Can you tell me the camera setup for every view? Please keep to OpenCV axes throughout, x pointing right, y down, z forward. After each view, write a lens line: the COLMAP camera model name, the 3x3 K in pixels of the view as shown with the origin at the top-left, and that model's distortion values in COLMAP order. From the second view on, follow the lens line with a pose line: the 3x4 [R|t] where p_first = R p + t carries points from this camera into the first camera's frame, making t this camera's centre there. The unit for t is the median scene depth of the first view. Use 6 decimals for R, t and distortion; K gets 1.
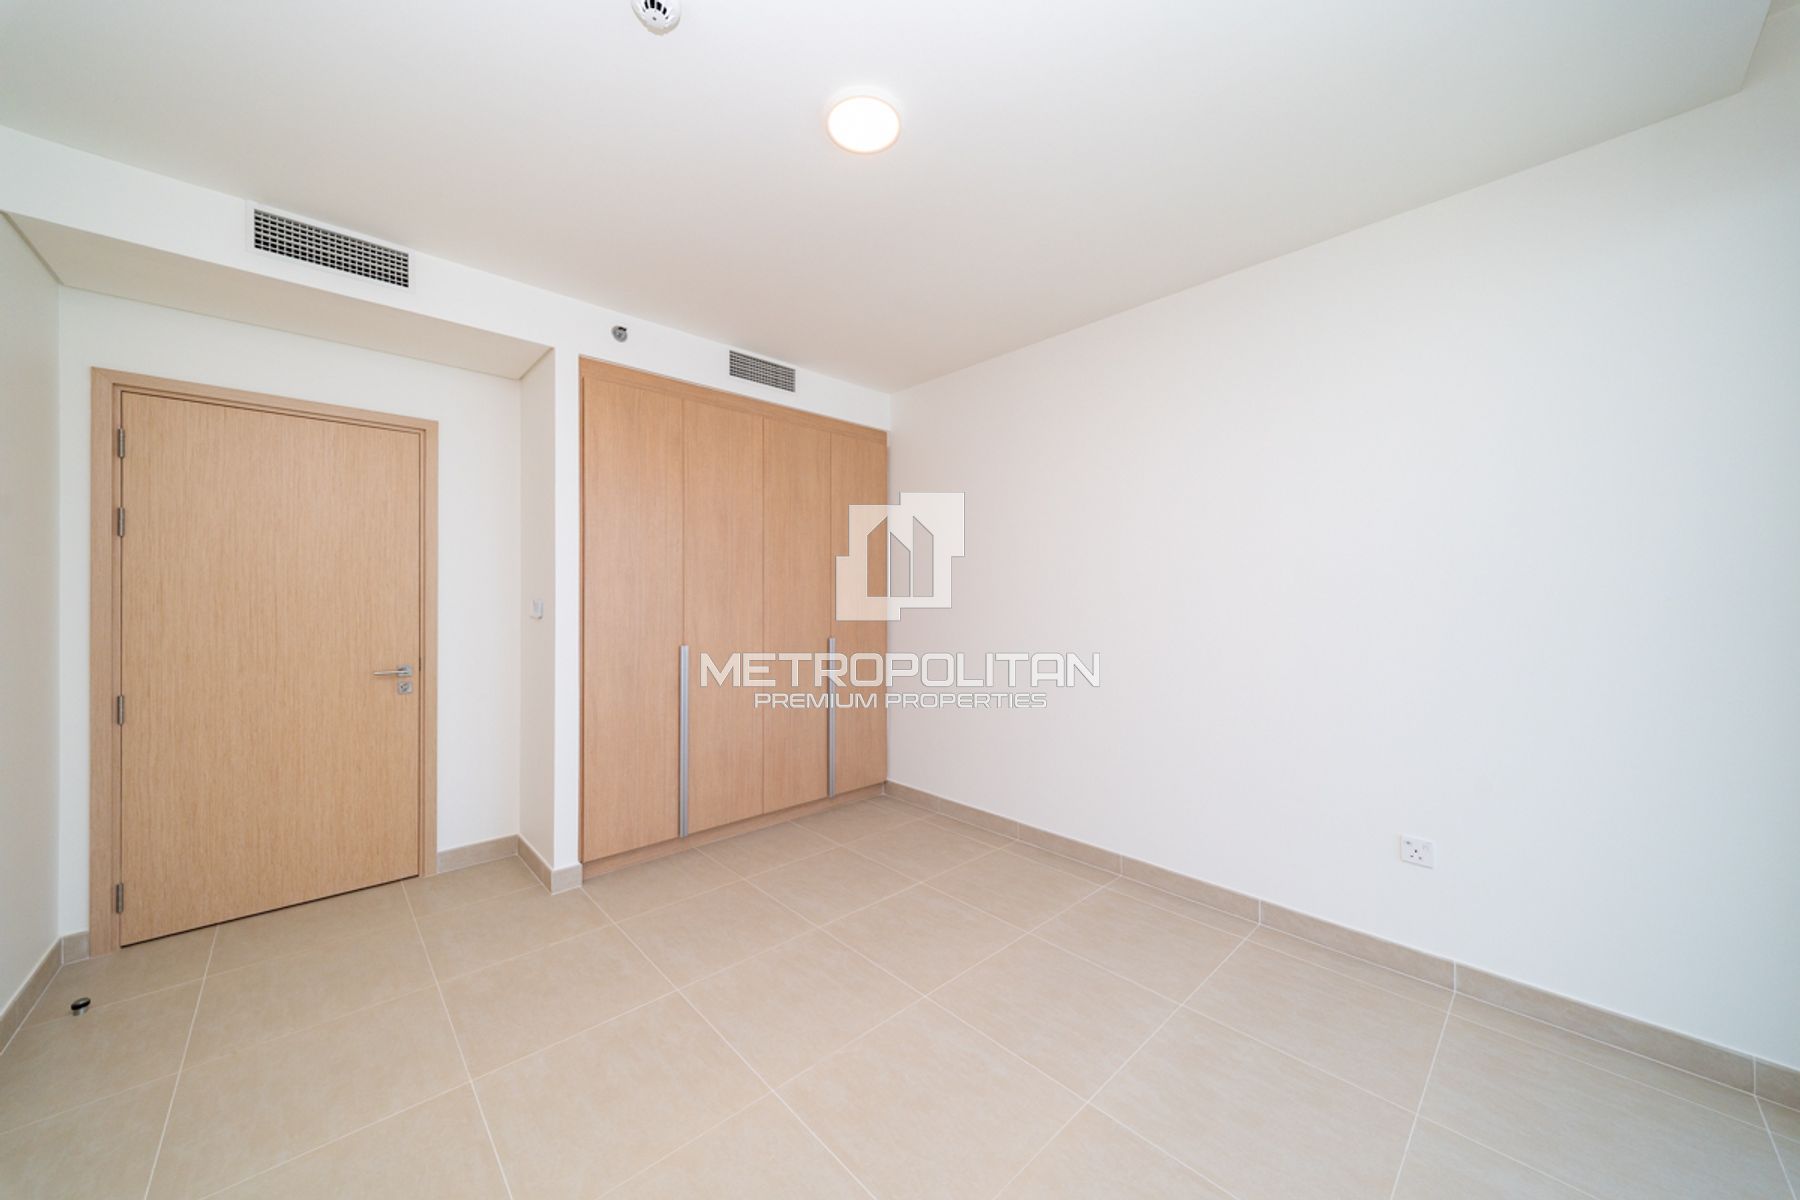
lens RADIAL K [[634.5, 0, 882.4], [0, 634.5, 600.4], [0, 0, 1]] dist [0.002494, -0.002027]
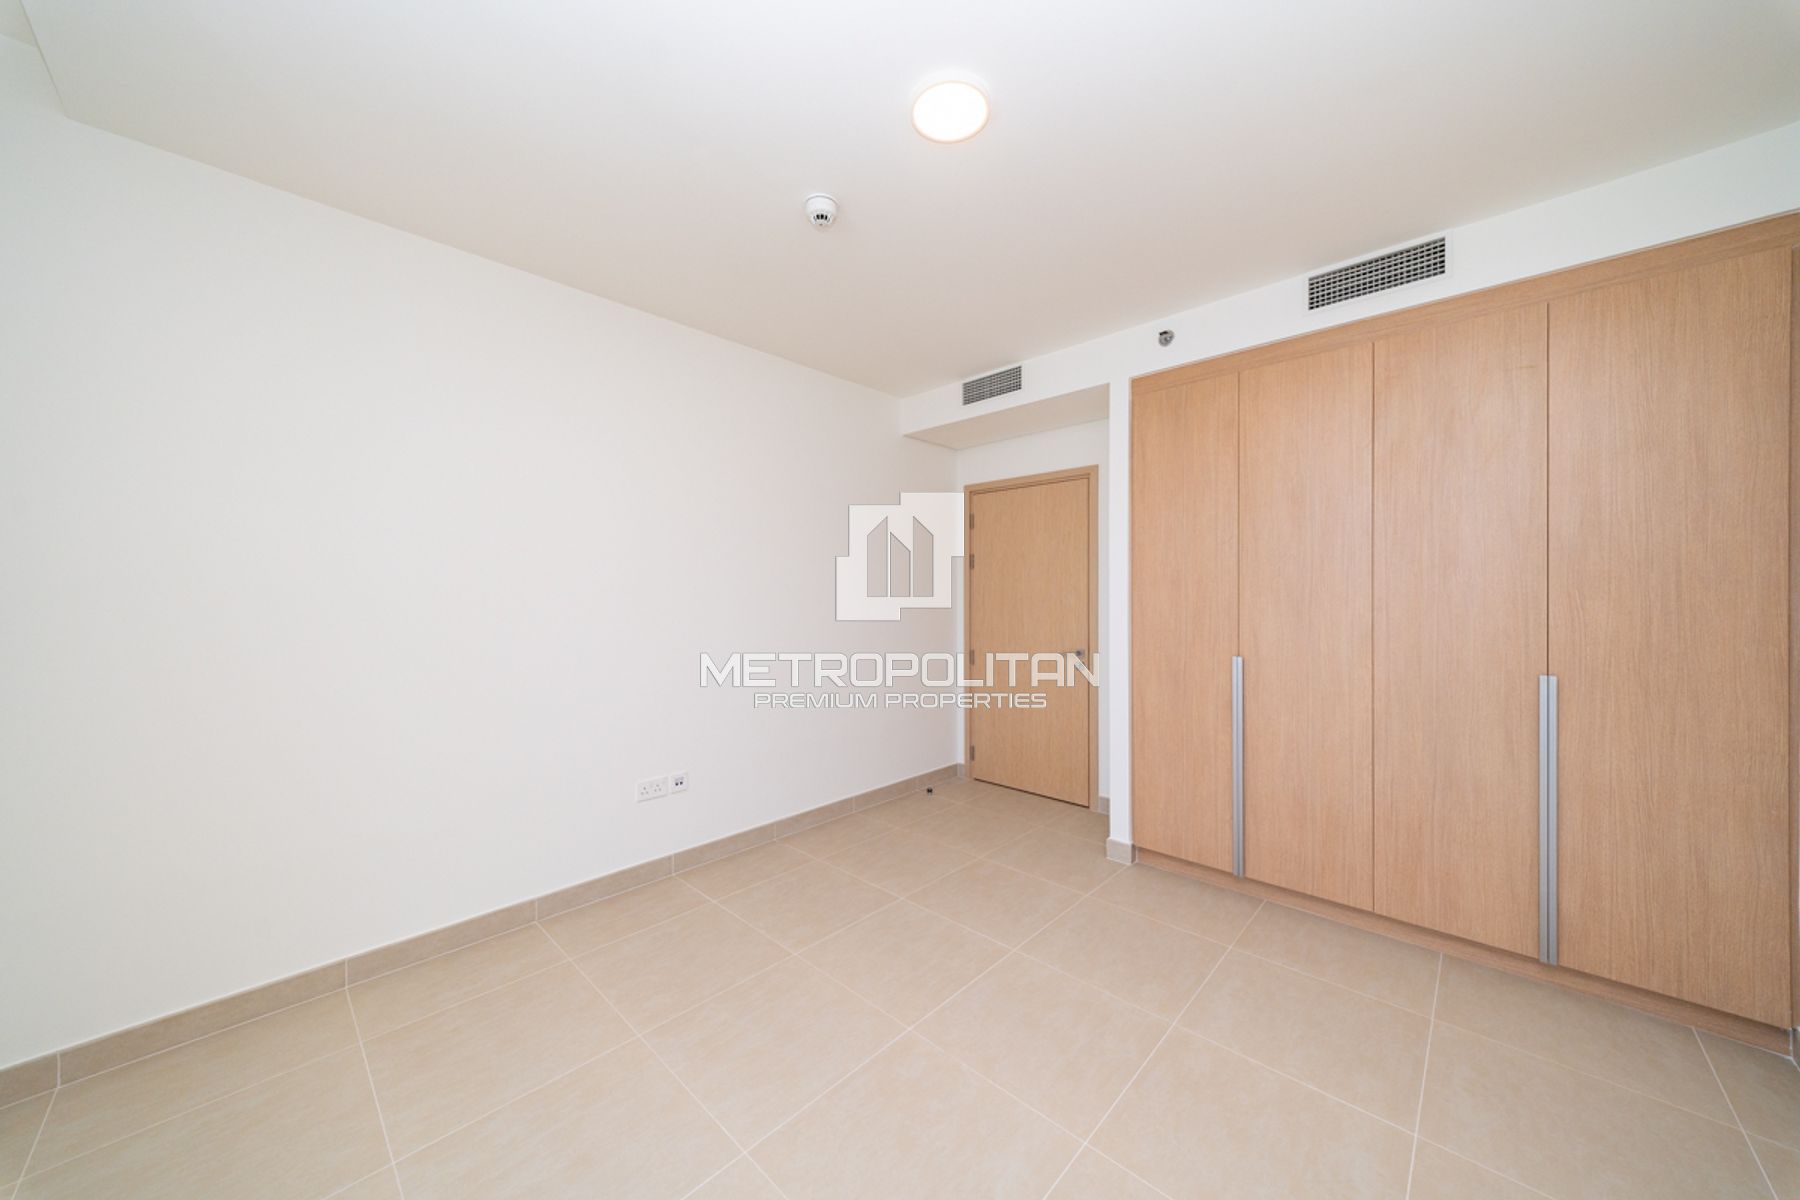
lens RADIAL K [[634.5, 0, 913.2], [0, 634.5, 602.8], [0, 0, 1]] dist [0.002494, -0.002027]
pose [[0.047472, 0.006867, -0.998849, 0.567711], [-0.003855, 0.999970, 0.006692, -0.006471], [0.998865, 0.003533, 0.047498, 0.547330]]
